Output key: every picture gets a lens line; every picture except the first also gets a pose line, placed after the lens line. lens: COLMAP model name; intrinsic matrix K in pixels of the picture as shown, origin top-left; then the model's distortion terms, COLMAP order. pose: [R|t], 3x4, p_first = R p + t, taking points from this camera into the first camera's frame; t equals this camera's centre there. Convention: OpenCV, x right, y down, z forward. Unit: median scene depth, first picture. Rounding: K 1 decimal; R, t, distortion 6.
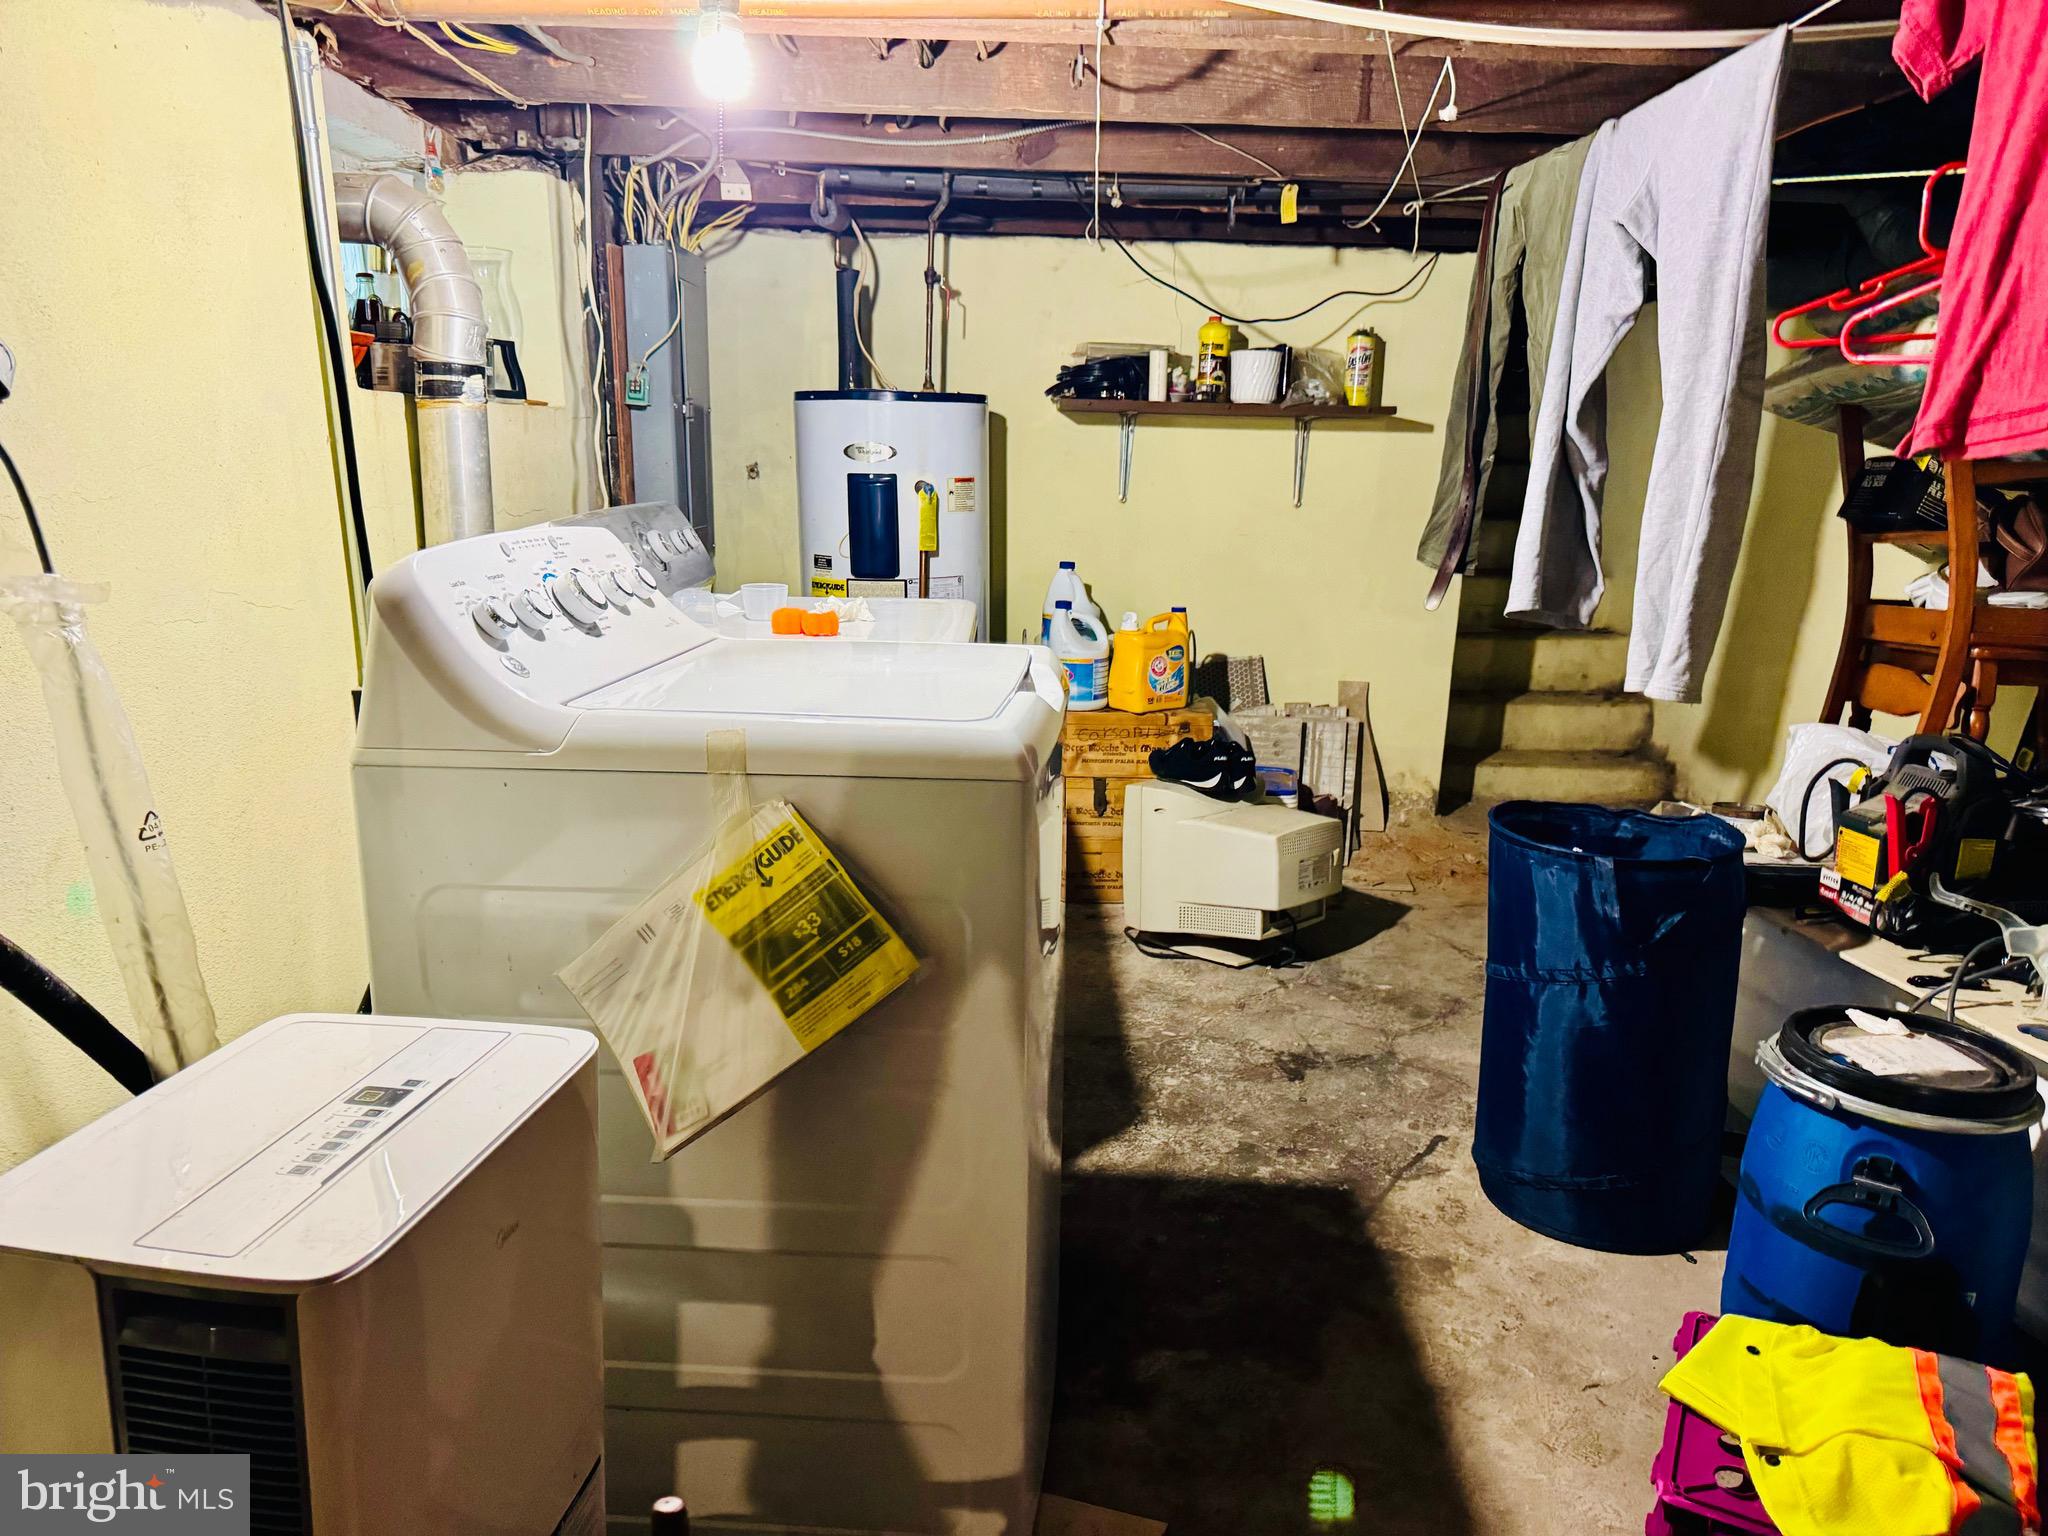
lens RADIAL K [[1419.0, 0, 1029.6], [0, 1419.0, 755.7], [0, 0, 1]] dist [0.169053, -0.299463]
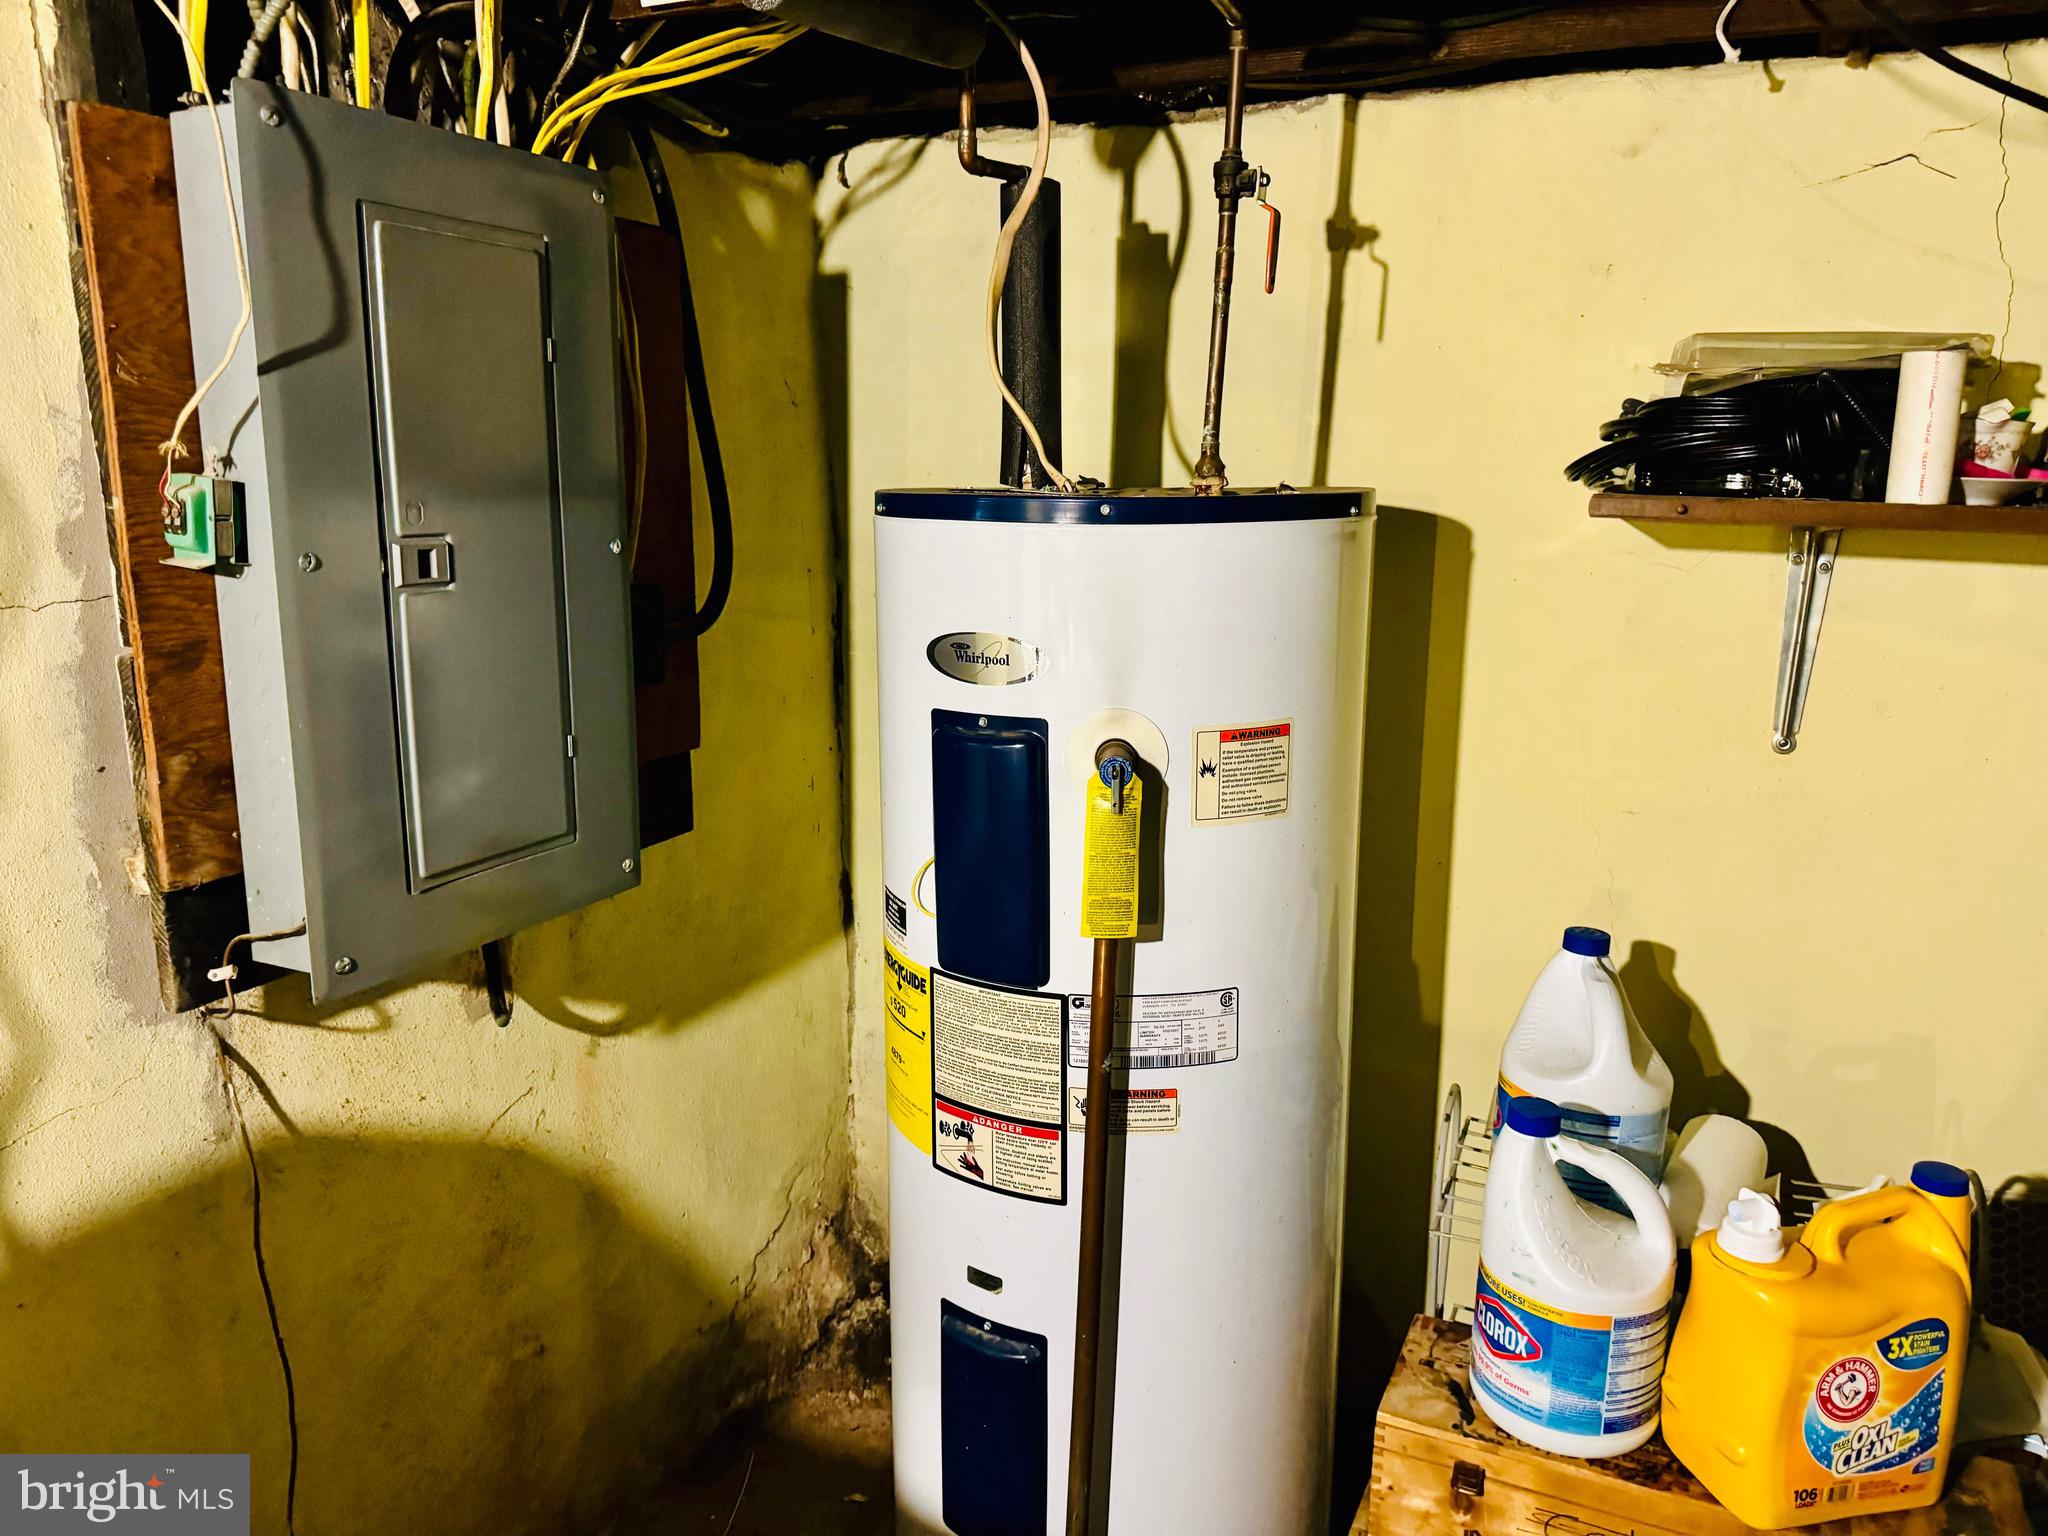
lens RADIAL K [[1461.5, 0, 1024.0], [0, 1461.5, 768.0], [0, 0, 1]] dist [0.069938, -0.070291]
pose [[0.905803, 0.082253, -0.415639, 0.052706], [-0.088939, 0.996032, 0.003285, -0.176382], [0.414260, 0.033991, 0.909524, 0.632558]]
